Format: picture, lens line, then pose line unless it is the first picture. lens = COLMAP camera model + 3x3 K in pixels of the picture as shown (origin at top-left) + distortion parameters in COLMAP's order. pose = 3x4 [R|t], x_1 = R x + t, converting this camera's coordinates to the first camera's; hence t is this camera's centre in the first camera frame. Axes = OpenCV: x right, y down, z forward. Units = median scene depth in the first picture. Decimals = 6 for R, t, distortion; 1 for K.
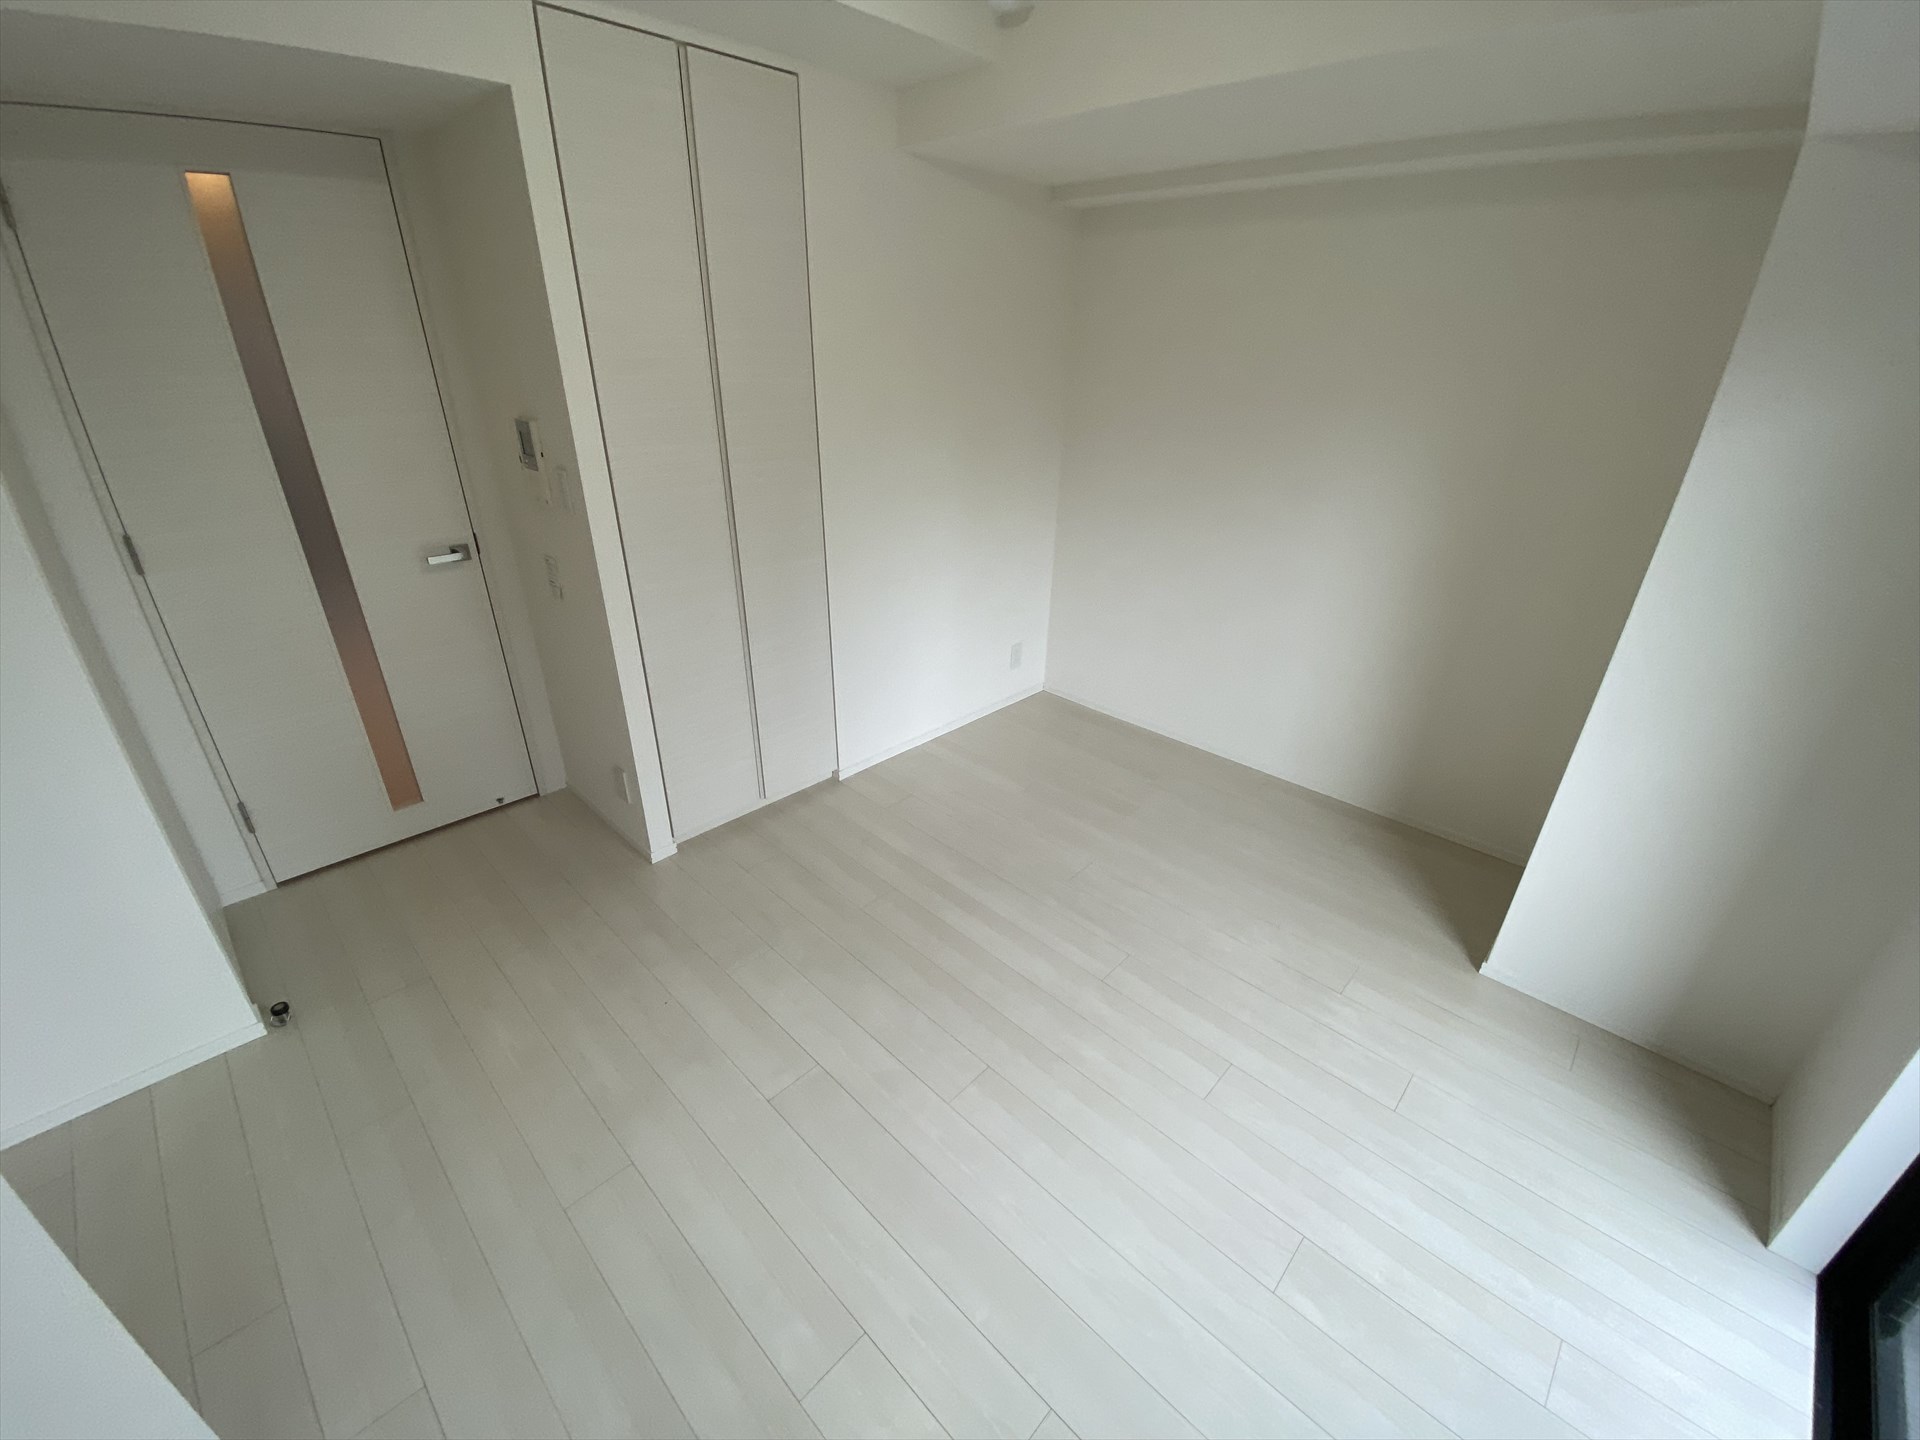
lens RADIAL K [[781.5, 0, 960.0], [0, 781.5, 720.0], [0, 0, 1]] dist [0.062077, -0.036240]
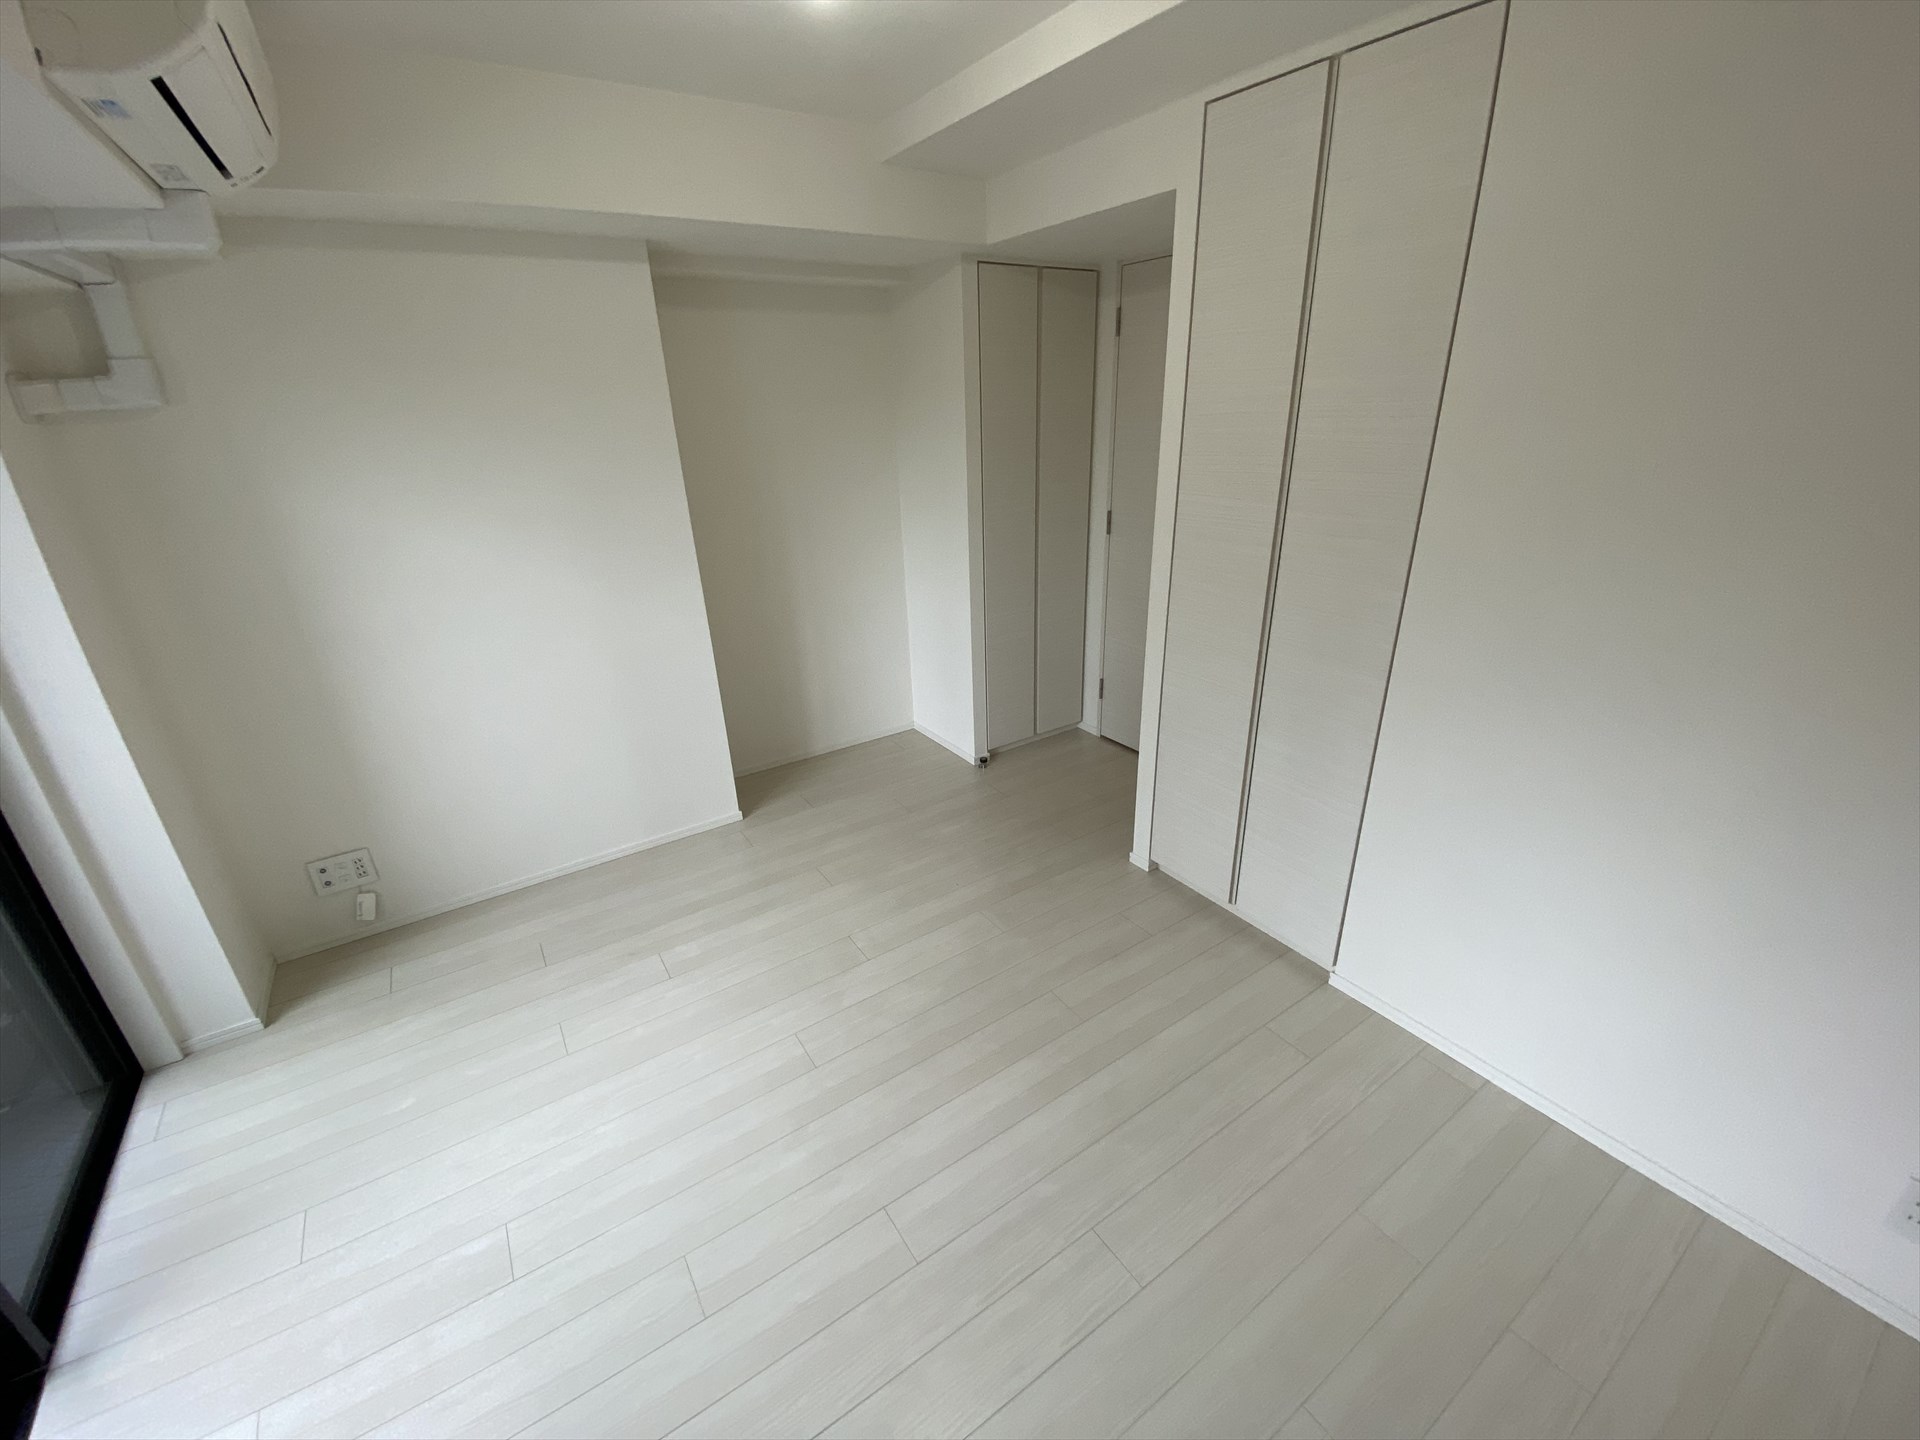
lens RADIAL K [[781.5, 0, 960.0], [0, 781.5, 720.0], [0, 0, 1]] dist [0.062077, -0.036240]
pose [[-0.218272, 0.364329, -0.905330, 0.670352], [-0.388823, 0.818416, 0.423097, -0.402076], [0.895083, 0.444363, -0.036977, 0.851007]]
